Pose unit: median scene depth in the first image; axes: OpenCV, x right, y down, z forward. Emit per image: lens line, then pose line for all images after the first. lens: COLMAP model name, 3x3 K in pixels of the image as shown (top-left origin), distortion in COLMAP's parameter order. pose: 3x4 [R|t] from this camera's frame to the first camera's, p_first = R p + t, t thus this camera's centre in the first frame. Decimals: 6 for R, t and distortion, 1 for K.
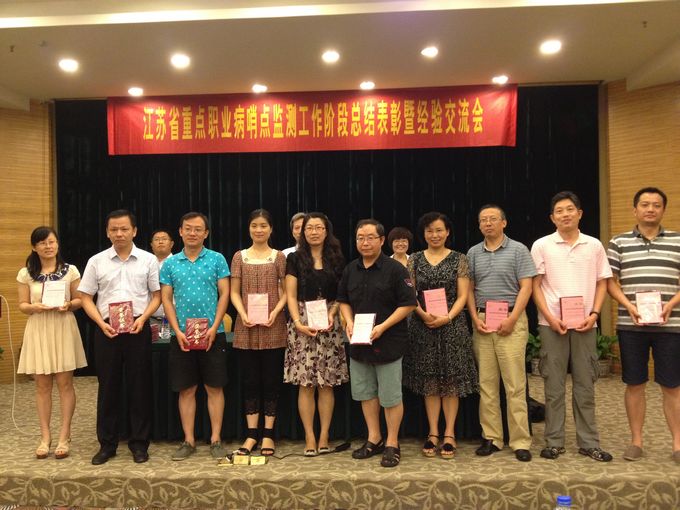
lens RADIAL K [[706.4, 0, 340.0], [0, 706.4, 255.0], [0, 0, 1]] dist [0.003331, -0.173220]
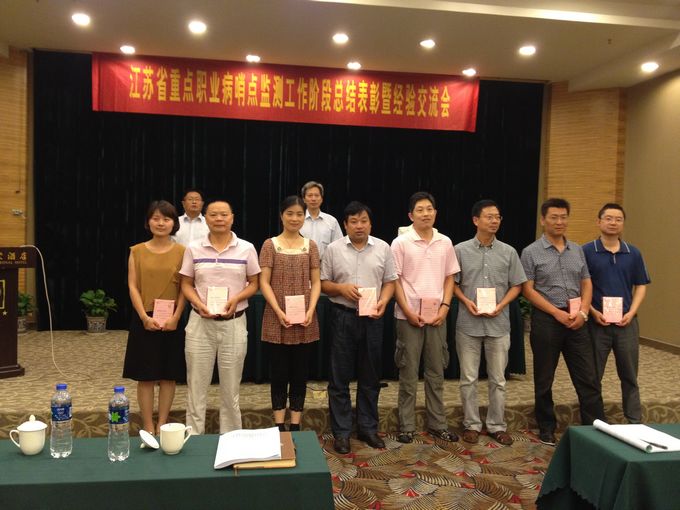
lens RADIAL K [[706.4, 0, 340.0], [0, 706.4, 255.0], [0, 0, 1]] dist [0.003331, -0.173220]
pose [[0.968197, 0.031552, 0.248193, -0.234935], [-0.043244, 0.998190, 0.041798, 0.005136], [-0.246425, -0.051202, 0.967808, -0.056443]]
